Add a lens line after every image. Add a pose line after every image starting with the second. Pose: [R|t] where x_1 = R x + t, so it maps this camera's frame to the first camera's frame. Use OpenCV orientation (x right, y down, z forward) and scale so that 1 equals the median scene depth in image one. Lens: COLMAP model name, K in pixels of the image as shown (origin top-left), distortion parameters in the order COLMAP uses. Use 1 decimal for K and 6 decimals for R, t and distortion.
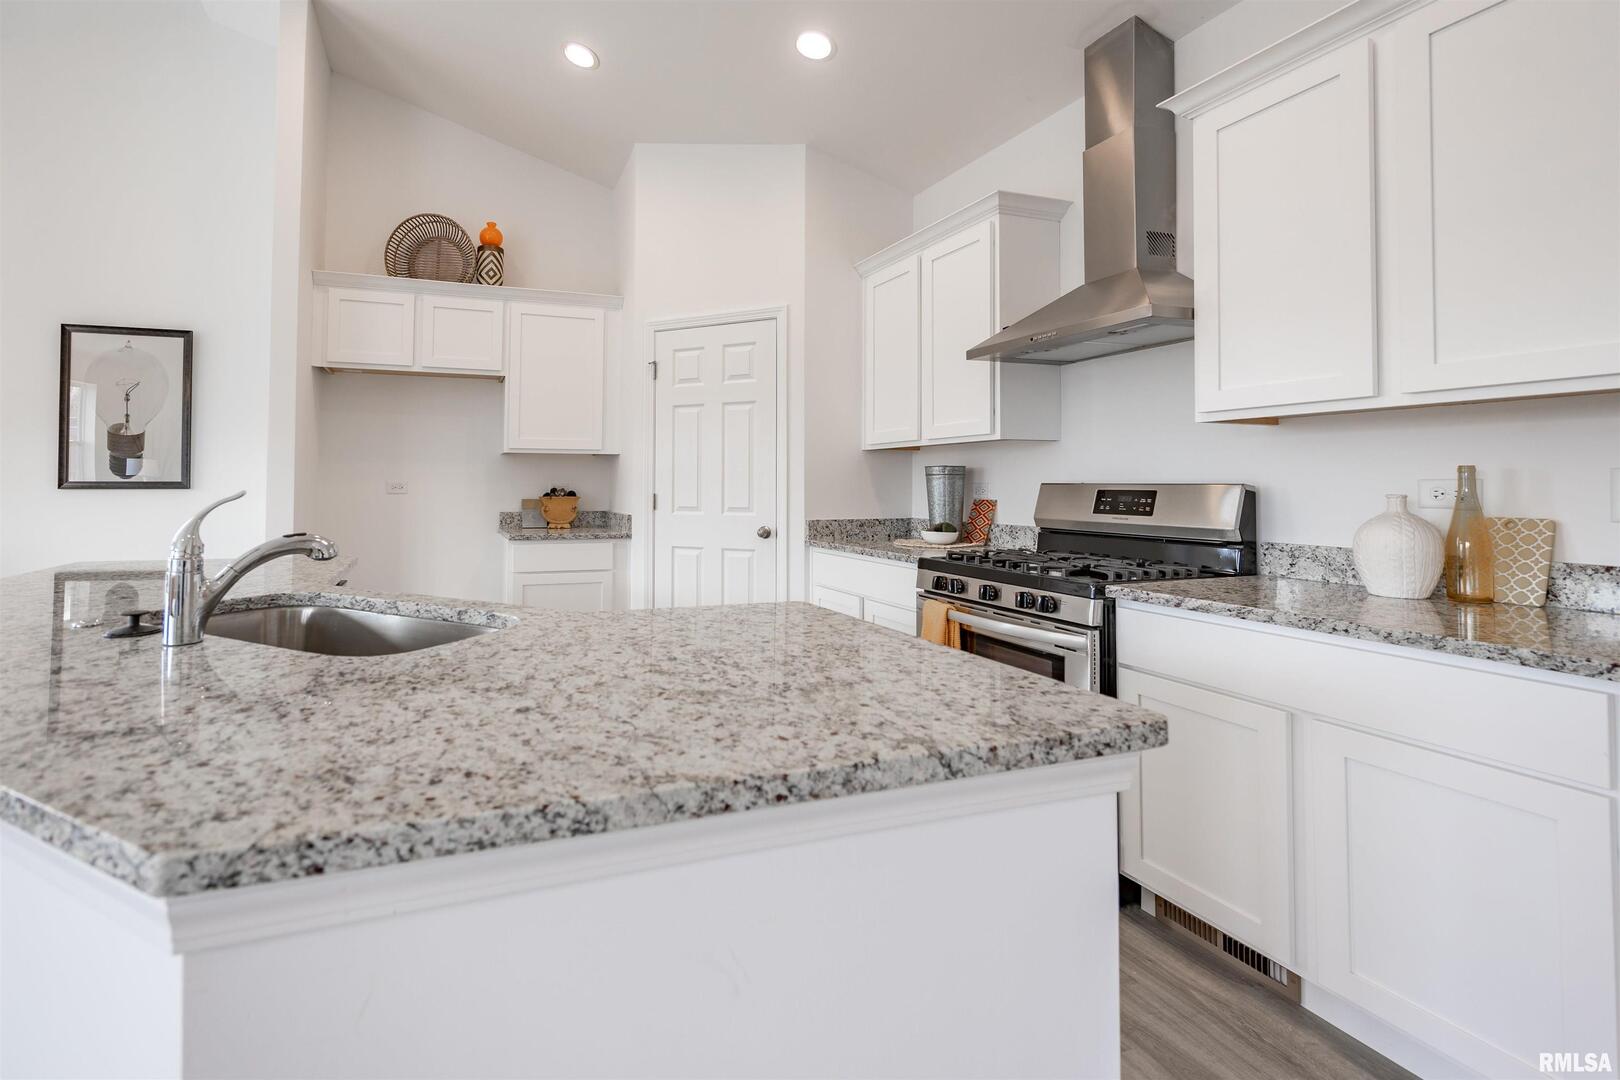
lens RADIAL K [[714.3, 0, 675.3], [0, 714.3, 469.8], [0, 0, 1]] dist [-0.003162, -0.000344]
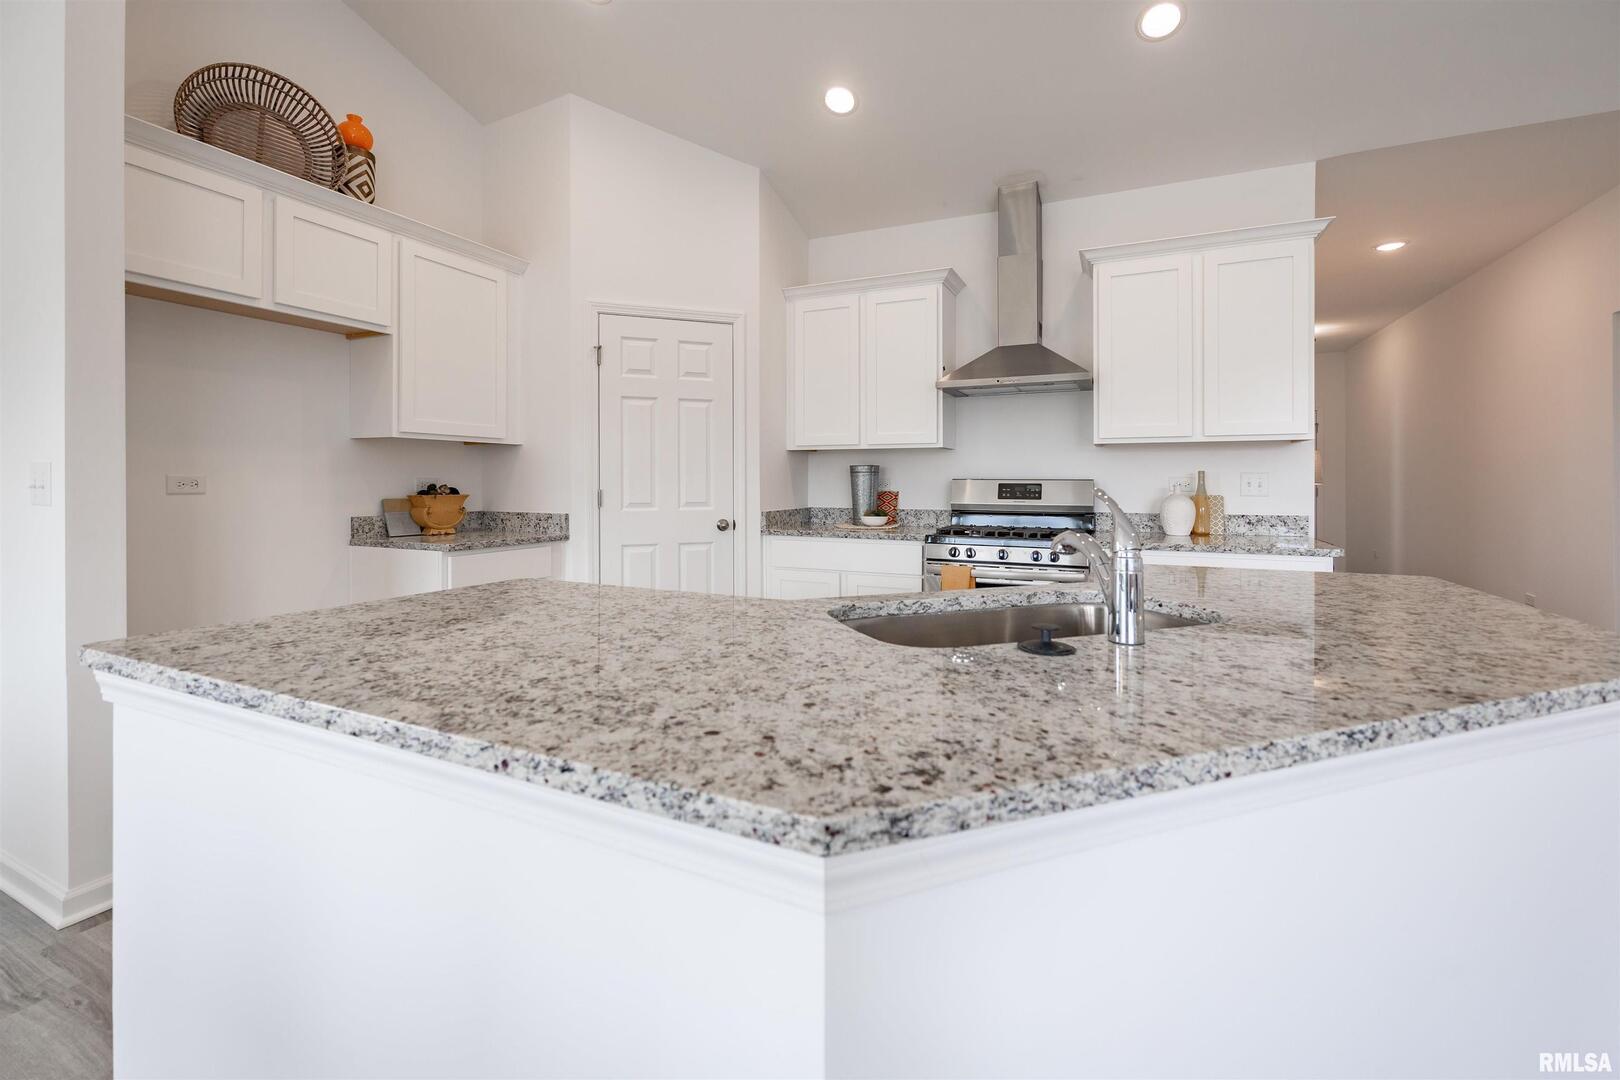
lens RADIAL K [[667.4, 0, 828.0], [0, 667.4, 494.3], [0, 0, 1]] dist [-0.002043, -0.000474]
pose [[0.684073, -0.015676, 0.729246, -0.479780], [-0.015297, 0.999241, 0.035830, 0.004205], [-0.729254, -0.035666, 0.683313, 0.201112]]
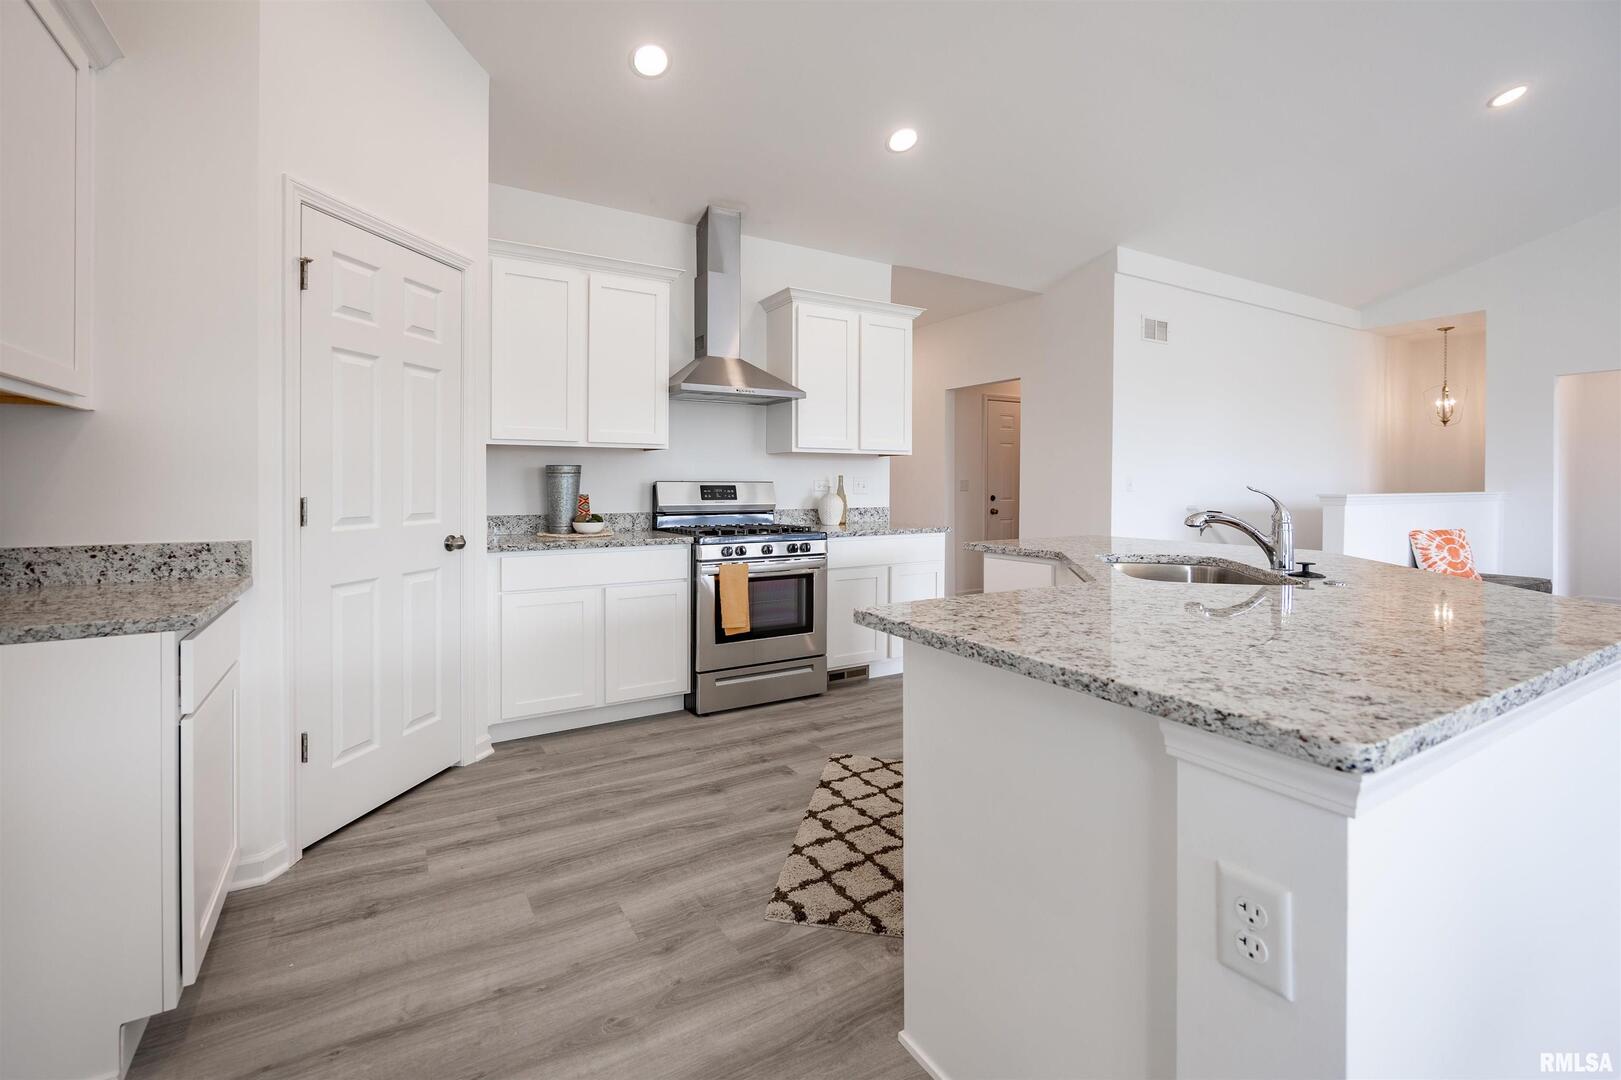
lens RADIAL K [[667.8, 0, 739.6], [0, 667.8, 496.7], [0, 0, 1]] dist [-0.002043, -0.000474]
pose [[-0.146169, -0.019393, 0.989070, -0.622226], [-0.020481, 0.999653, 0.016573, 0.018713], [-0.989048, -0.017834, -0.146515, 0.779066]]
